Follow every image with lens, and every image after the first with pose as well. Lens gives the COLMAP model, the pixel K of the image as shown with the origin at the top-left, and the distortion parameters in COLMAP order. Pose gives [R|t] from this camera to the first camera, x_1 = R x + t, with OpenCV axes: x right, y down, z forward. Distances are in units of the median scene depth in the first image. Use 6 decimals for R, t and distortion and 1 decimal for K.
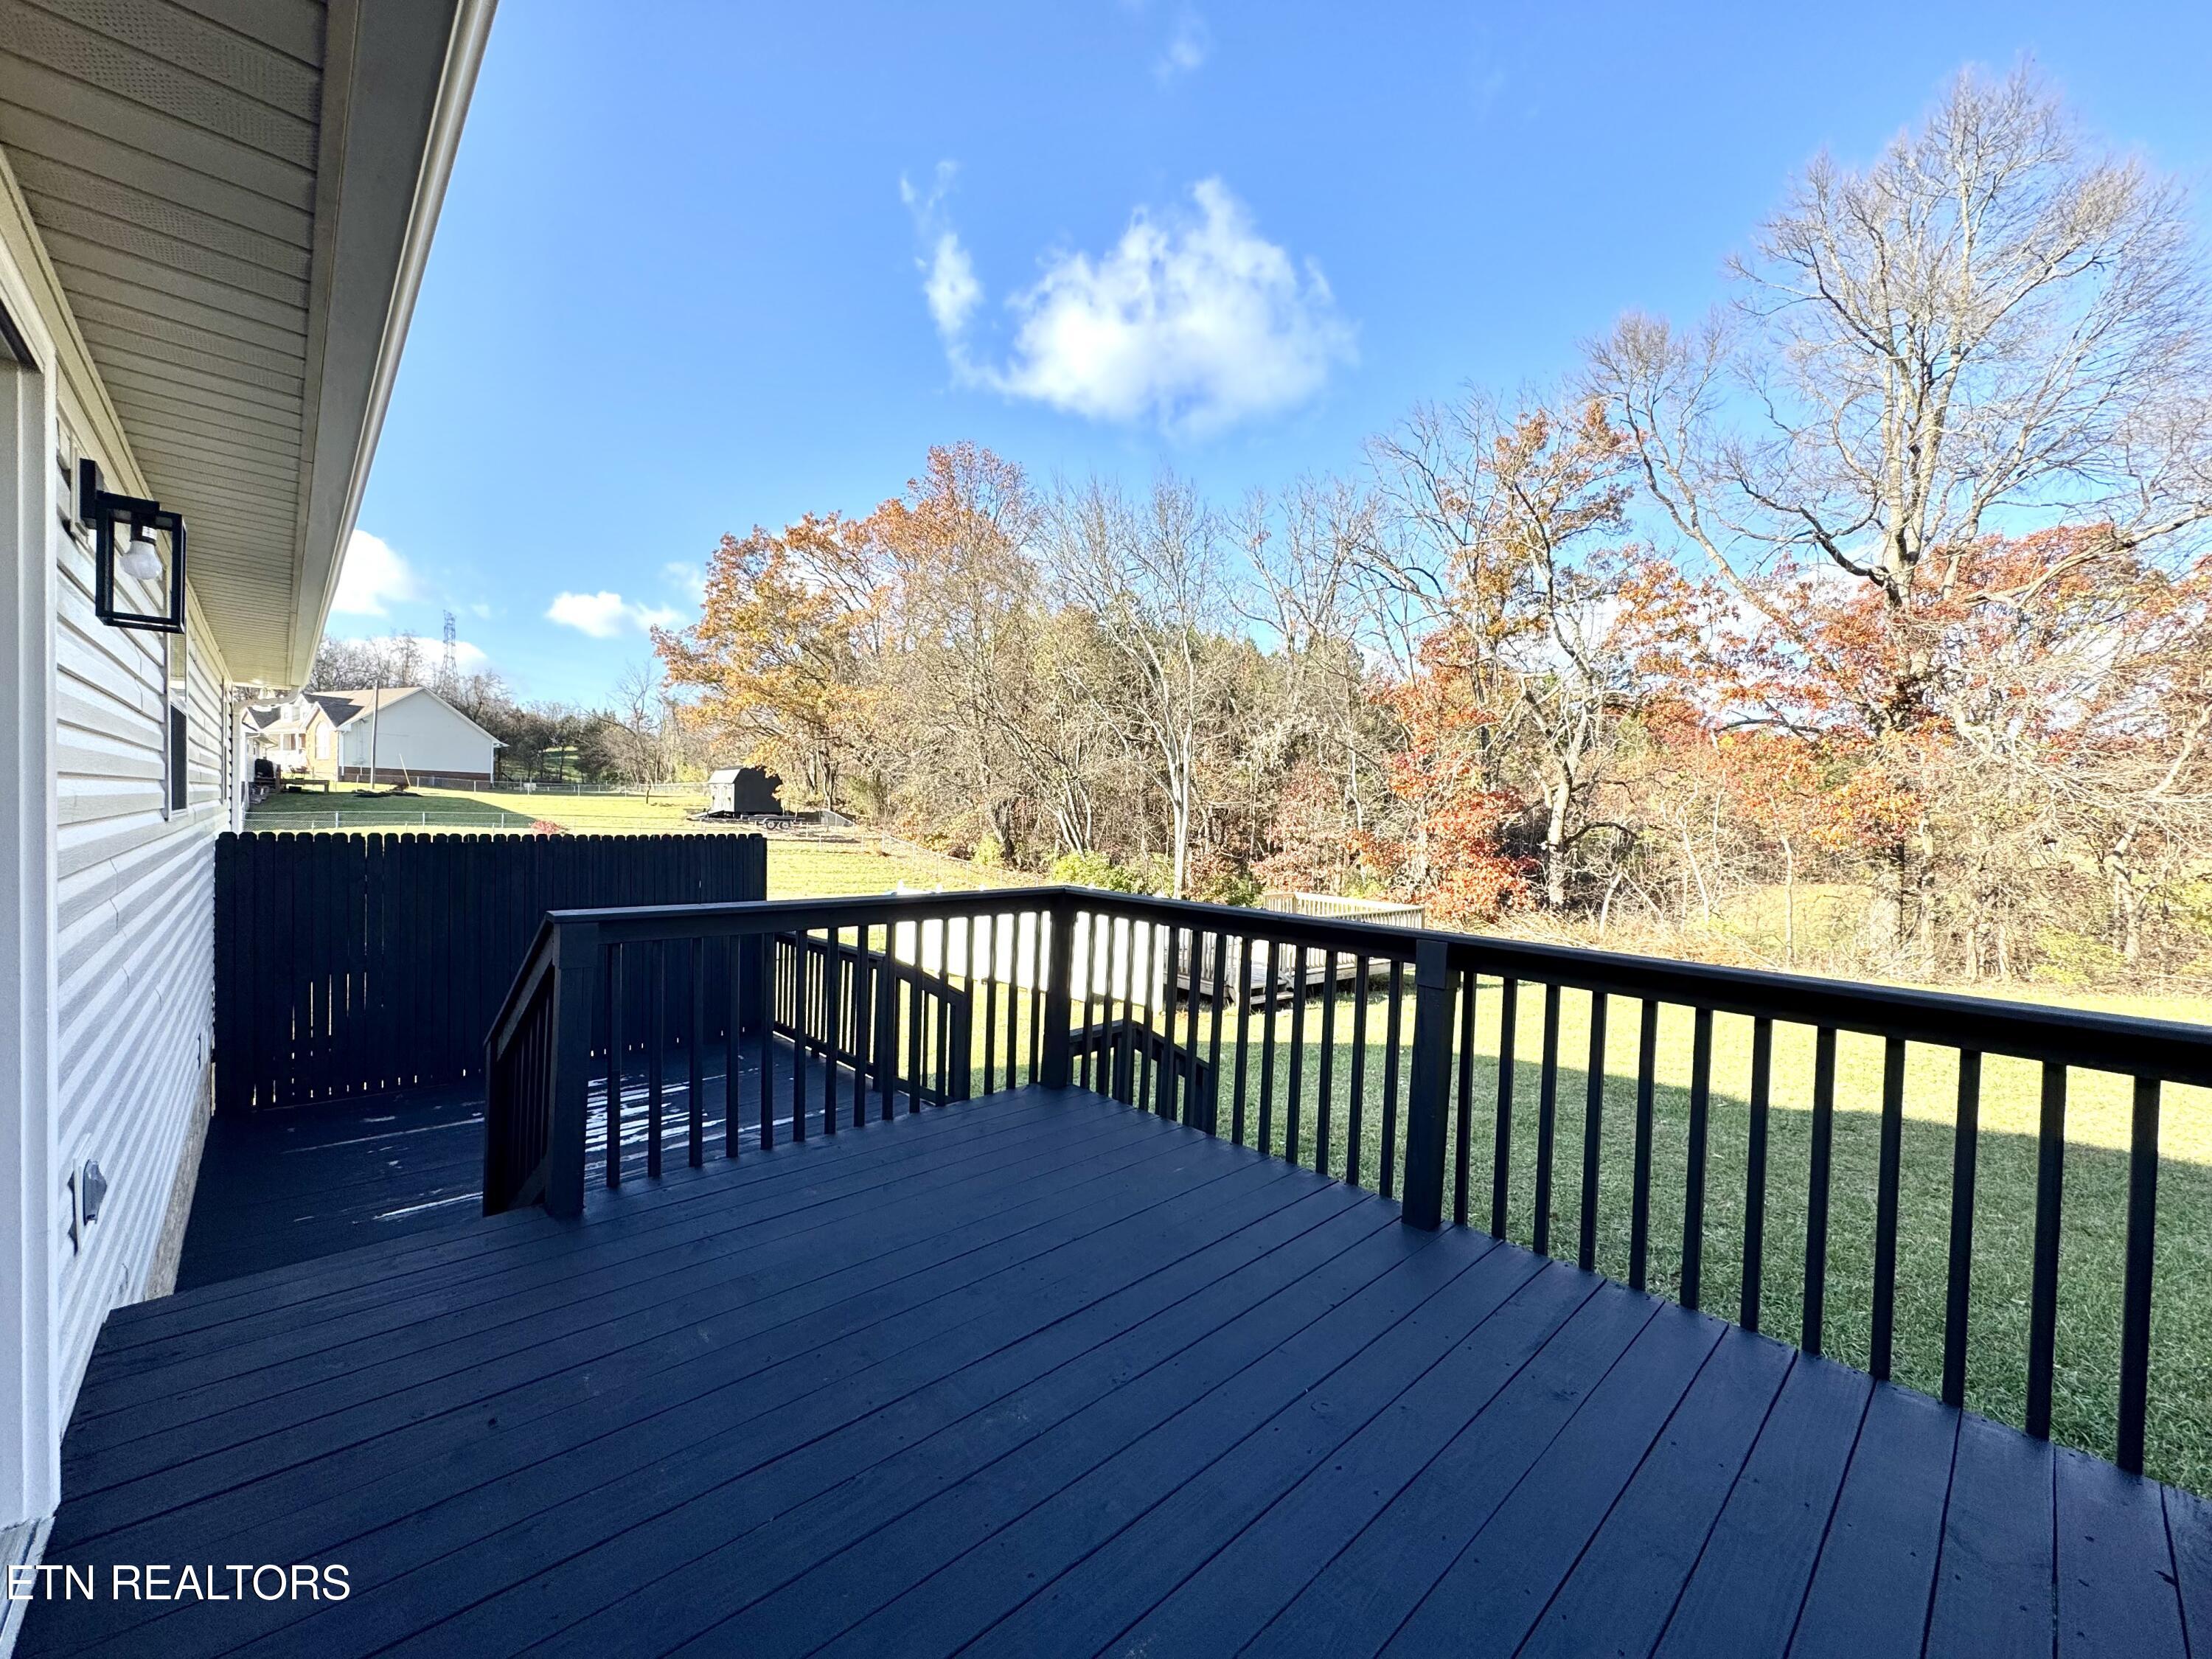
lens RADIAL K [[883.1, 0, 1106.0], [0, 883.1, 829.5], [0, 0, 1]] dist [0.003302, 0.000078]
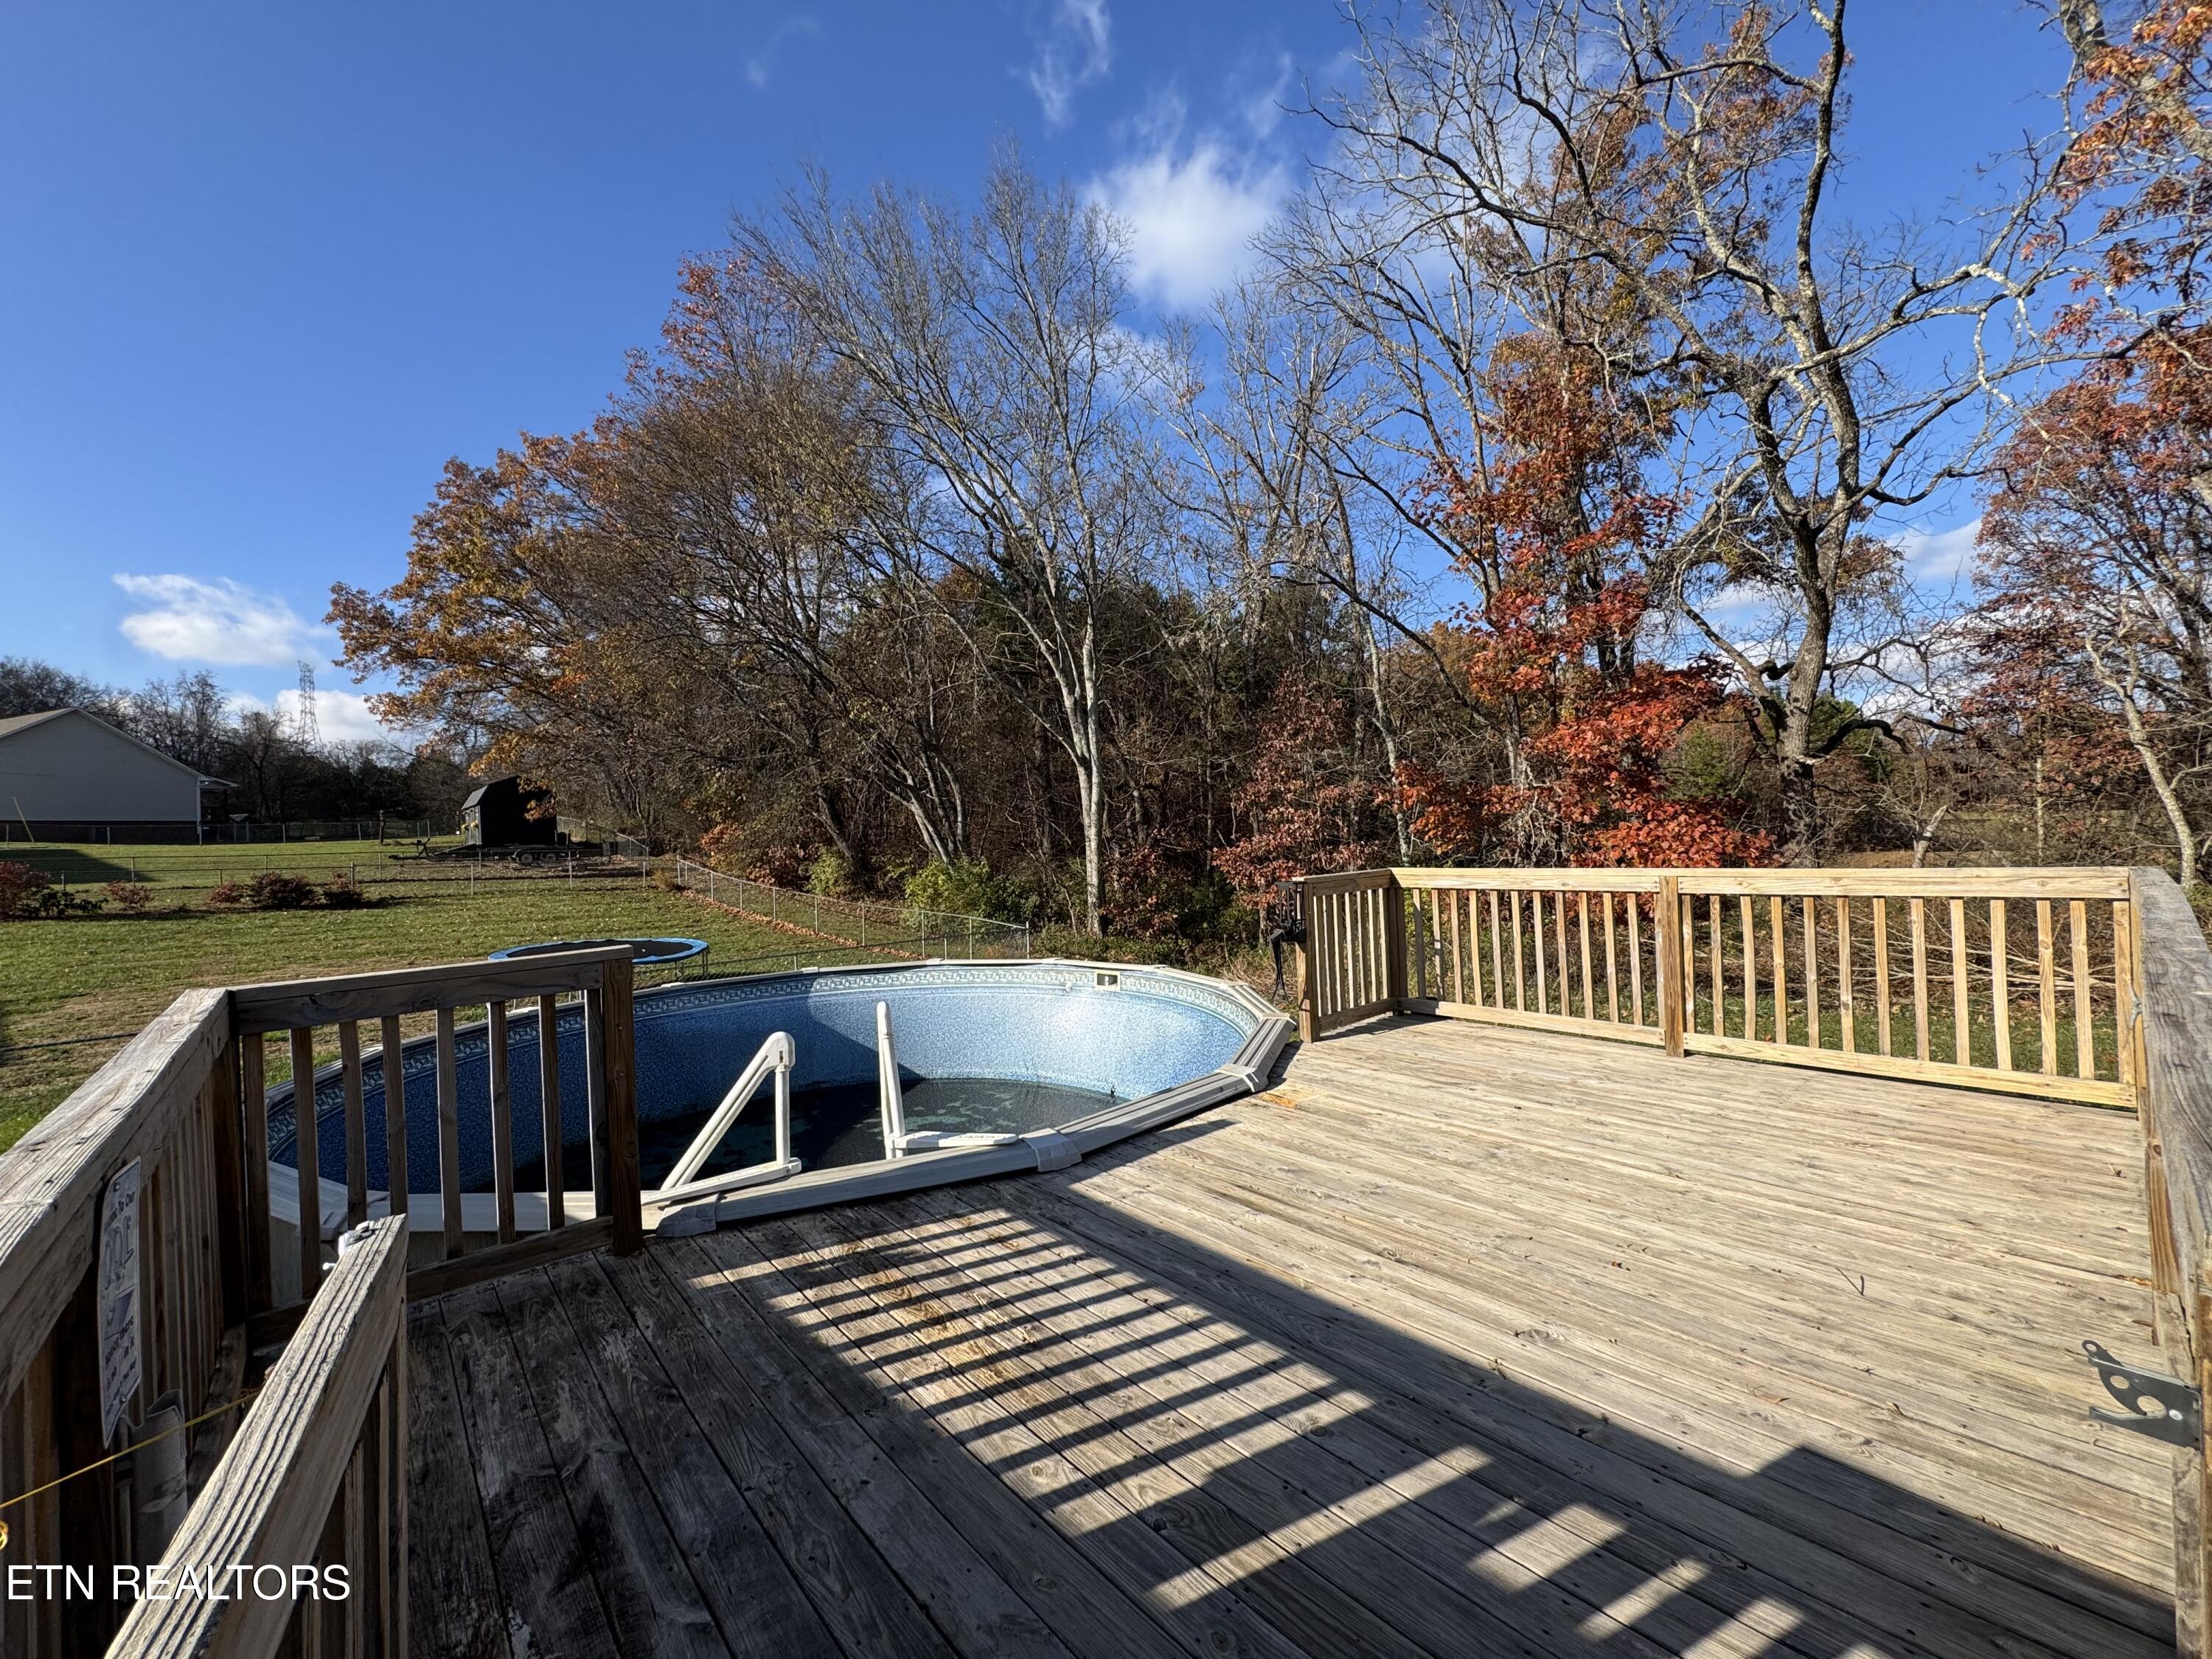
lens RADIAL K [[883.1, 0, 1106.0], [0, 883.1, 829.5], [0, 0, 1]] dist [0.003302, 0.000078]
pose [[0.996369, -0.064442, 0.055647, 0.048917], [0.066215, 0.997335, -0.030630, 0.028312], [-0.053525, 0.034203, 0.997981, 0.323439]]
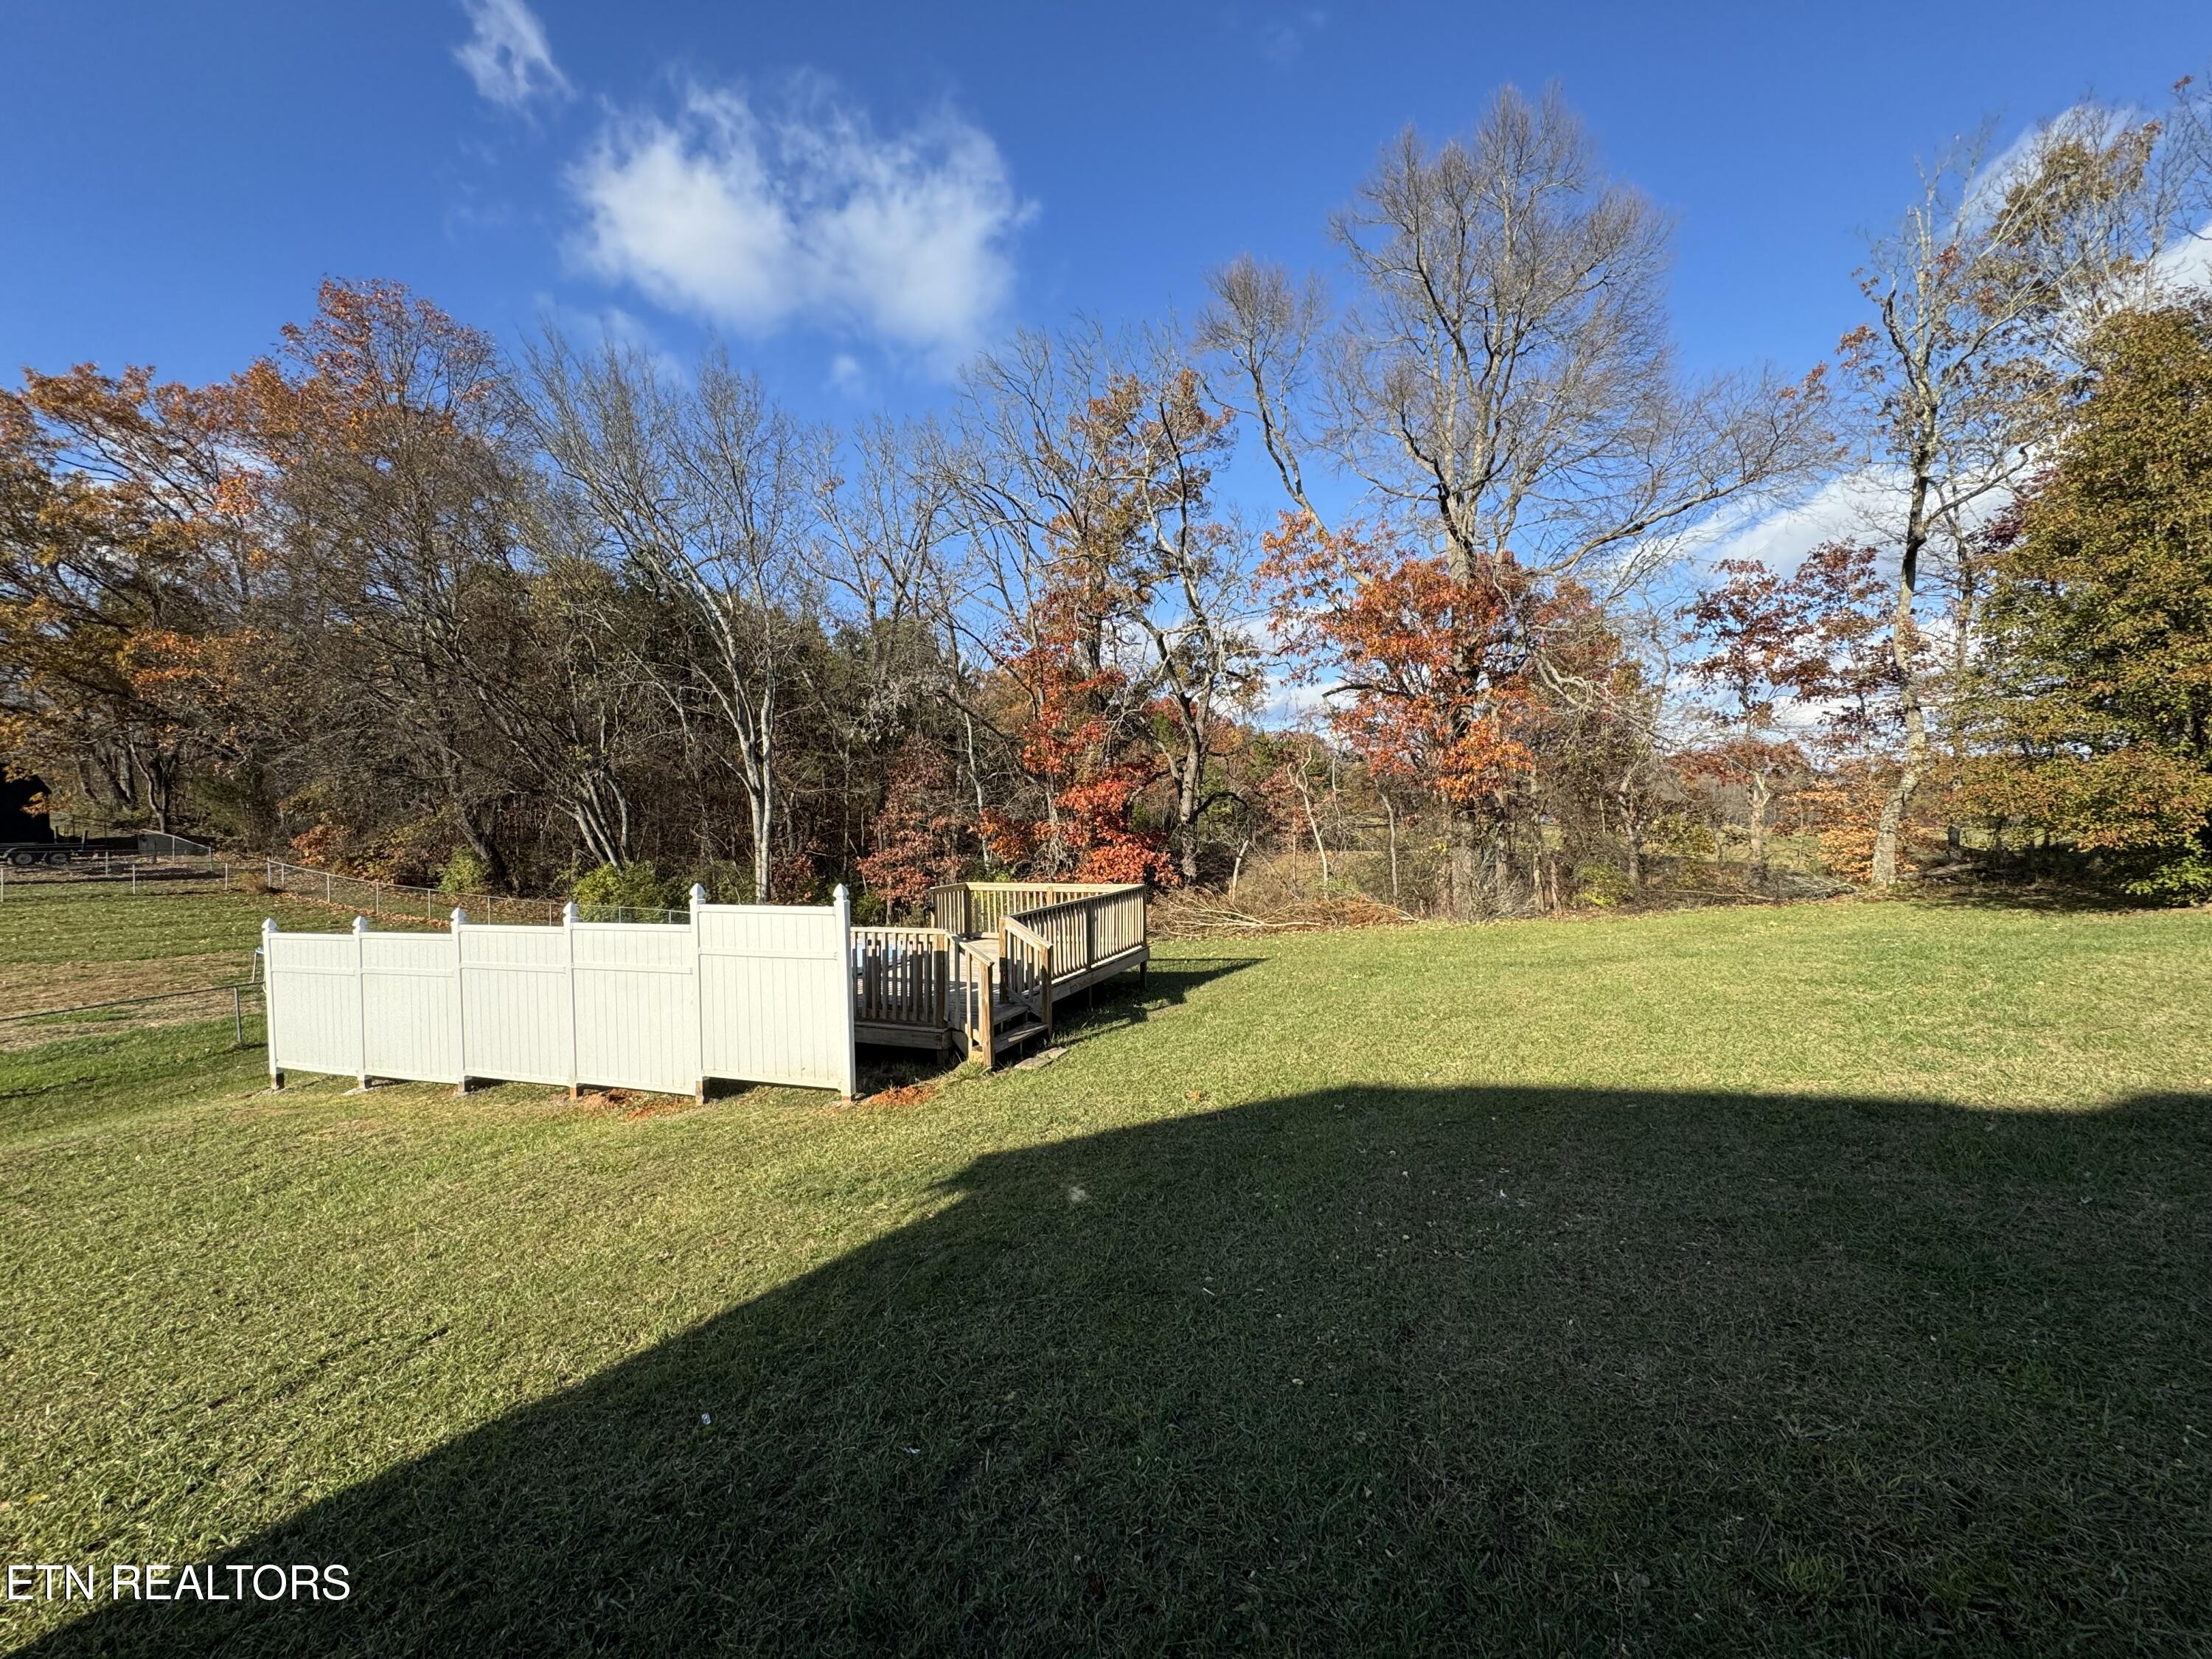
lens RADIAL K [[883.1, 0, 1106.0], [0, 883.1, 829.5], [0, 0, 1]] dist [0.003302, 0.000078]
pose [[0.877740, -0.050176, 0.476503, -0.016898], [0.053642, 0.998540, 0.006336, 0.012887], [-0.476125, 0.019999, 0.879150, 0.124659]]
